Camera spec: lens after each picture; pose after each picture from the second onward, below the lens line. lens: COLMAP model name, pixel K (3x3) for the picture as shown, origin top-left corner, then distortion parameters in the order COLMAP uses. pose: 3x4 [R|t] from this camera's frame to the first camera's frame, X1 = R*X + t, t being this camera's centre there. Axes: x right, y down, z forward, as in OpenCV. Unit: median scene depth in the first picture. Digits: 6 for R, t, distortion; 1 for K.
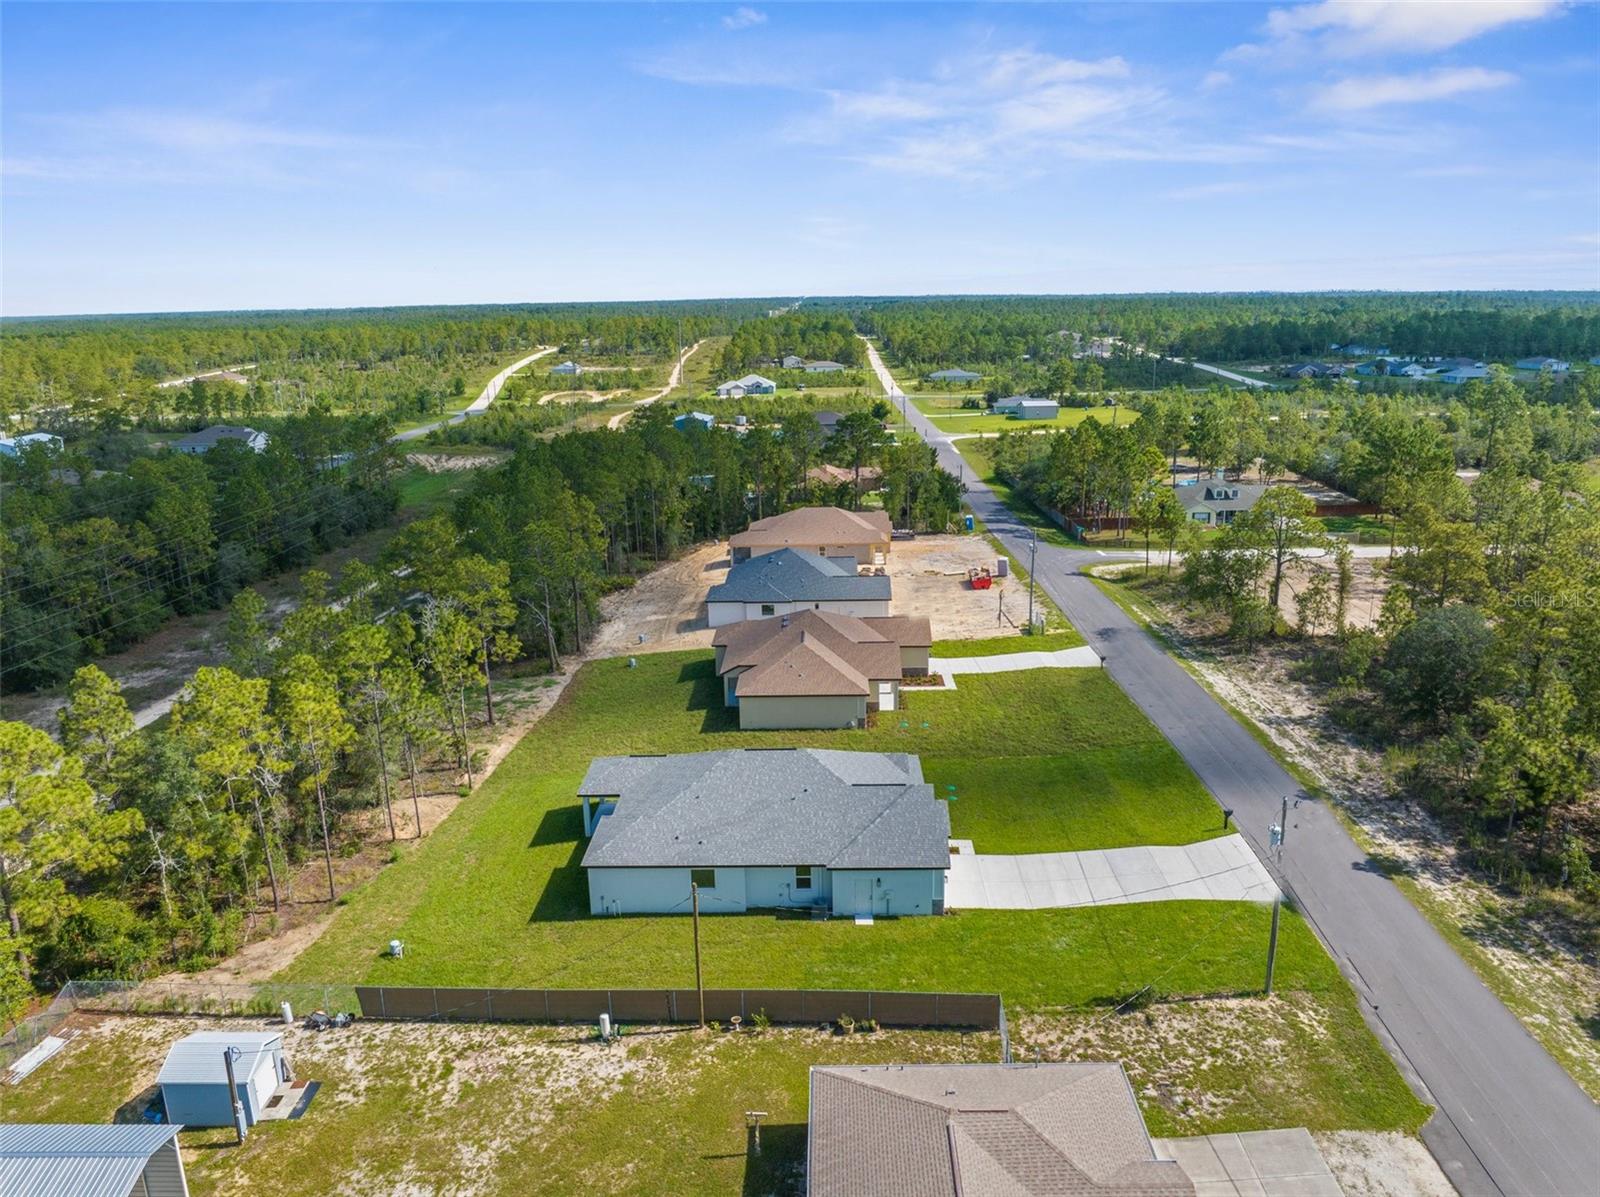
lens RADIAL K [[1120.0, 0, 807.5], [0, 1120.0, 592.6], [0, 0, 1]] dist [-0.042195, 0.009326]
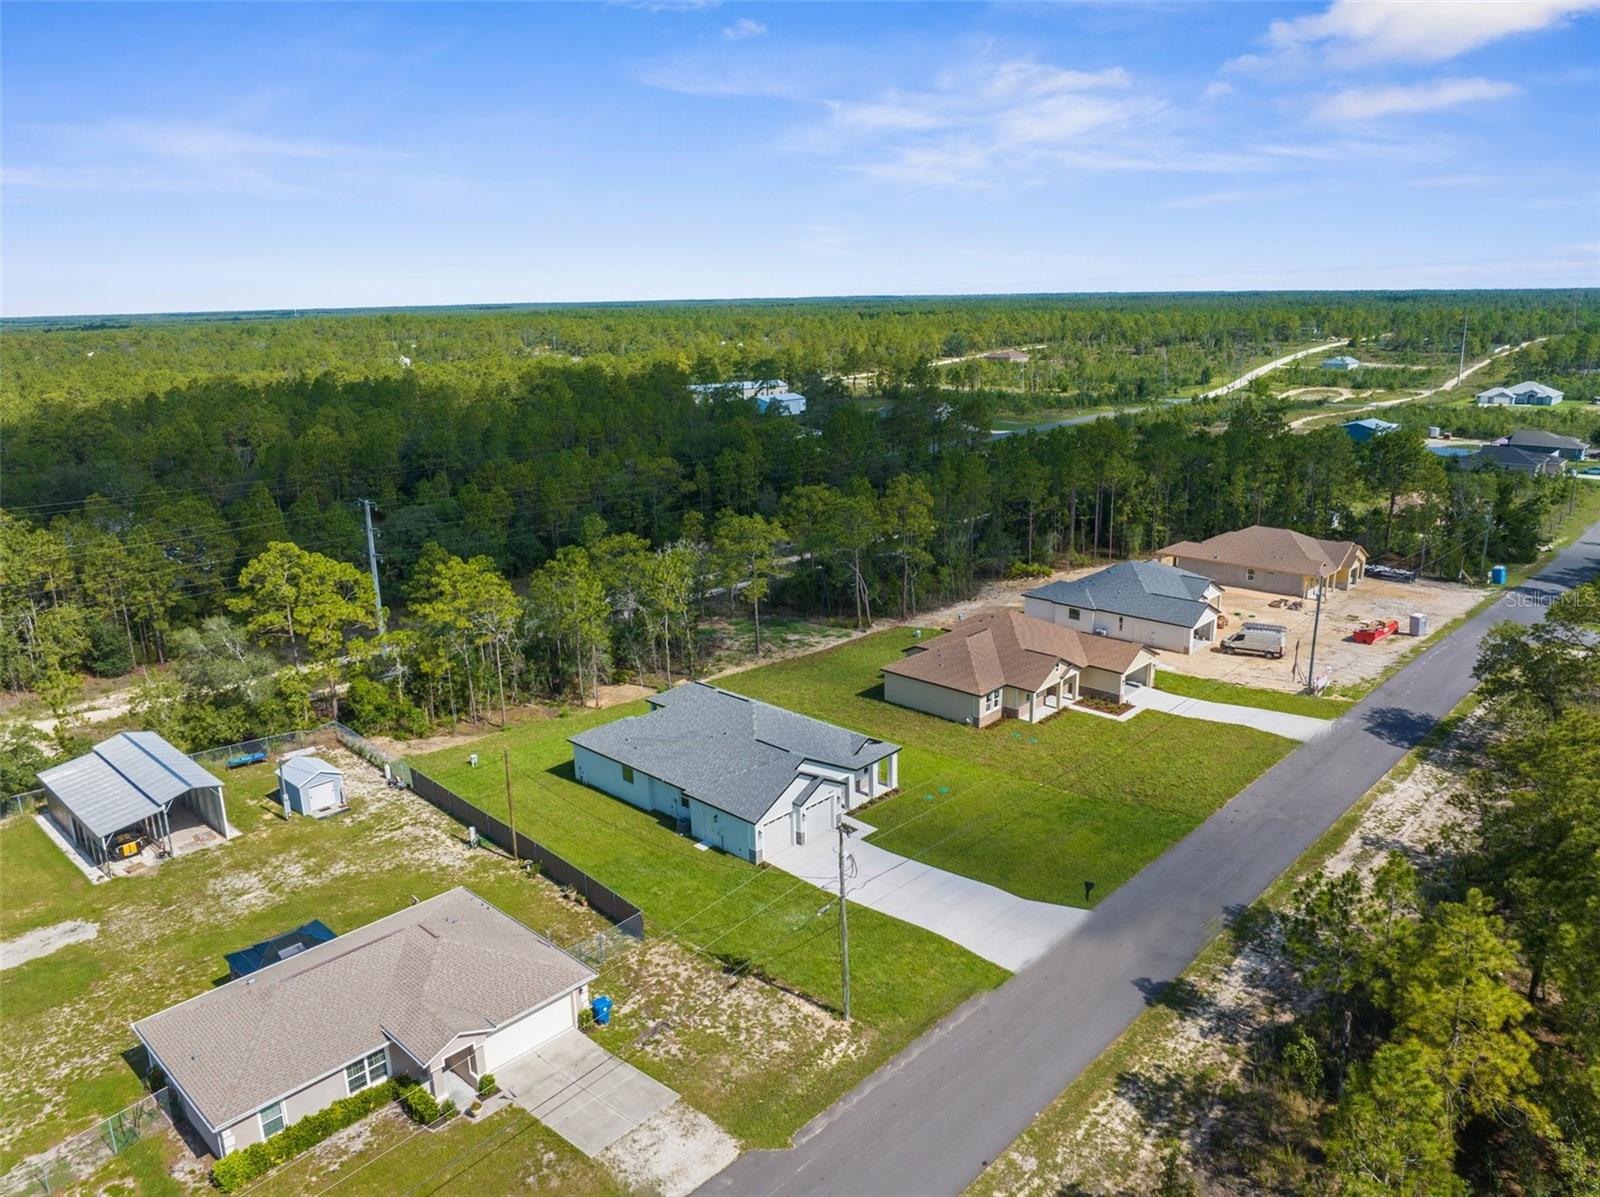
lens RADIAL K [[1113.3, 0, 805.3], [0, 1113.3, 623.8], [0, 0, 1]] dist [-0.039662, -0.000626]
pose [[0.741316, 0.193335, -0.642706, 0.792968], [-0.166109, 0.980671, 0.103405, -0.071418], [0.650275, 0.030103, 0.759102, 0.163568]]
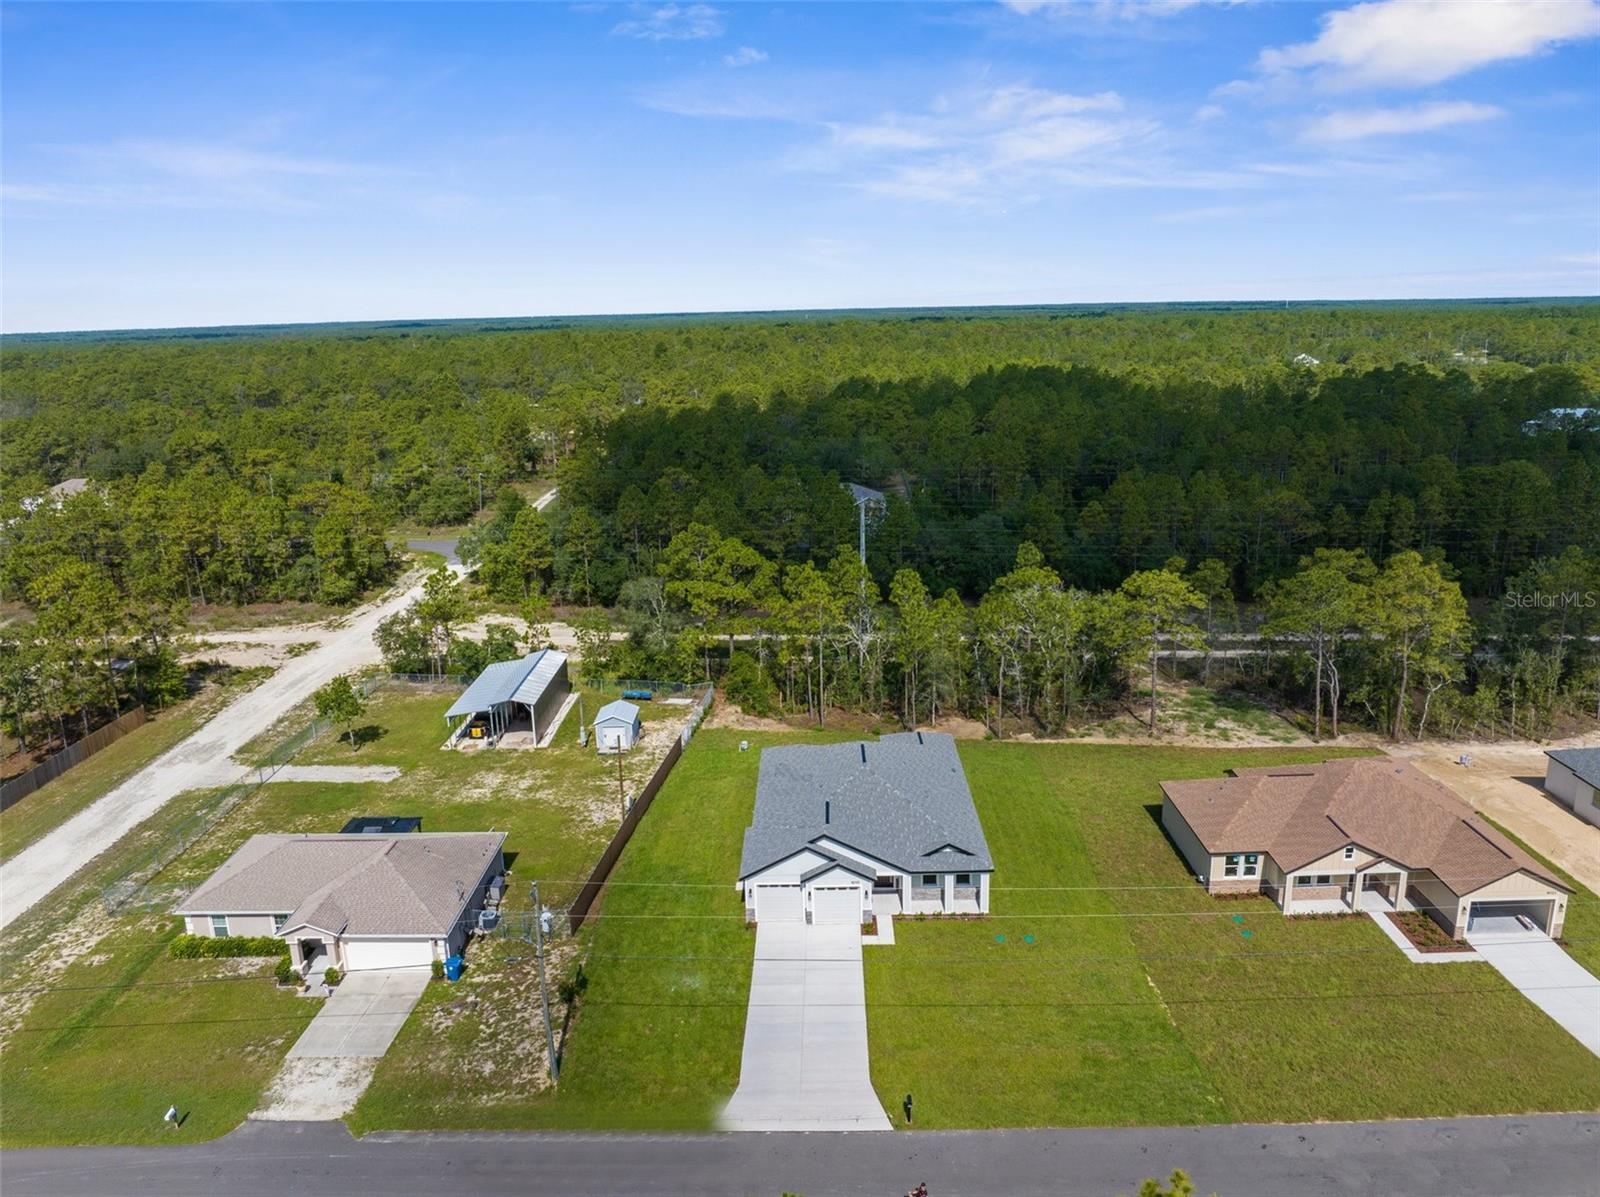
lens RADIAL K [[1113.3, 0, 805.3], [0, 1113.3, 623.8], [0, 0, 1]] dist [-0.039662, -0.000626]
pose [[0.010352, 0.289556, -0.957105, 1.023375], [-0.233749, 0.931338, 0.279233, -0.284508], [0.972242, 0.220832, 0.077325, 0.863249]]
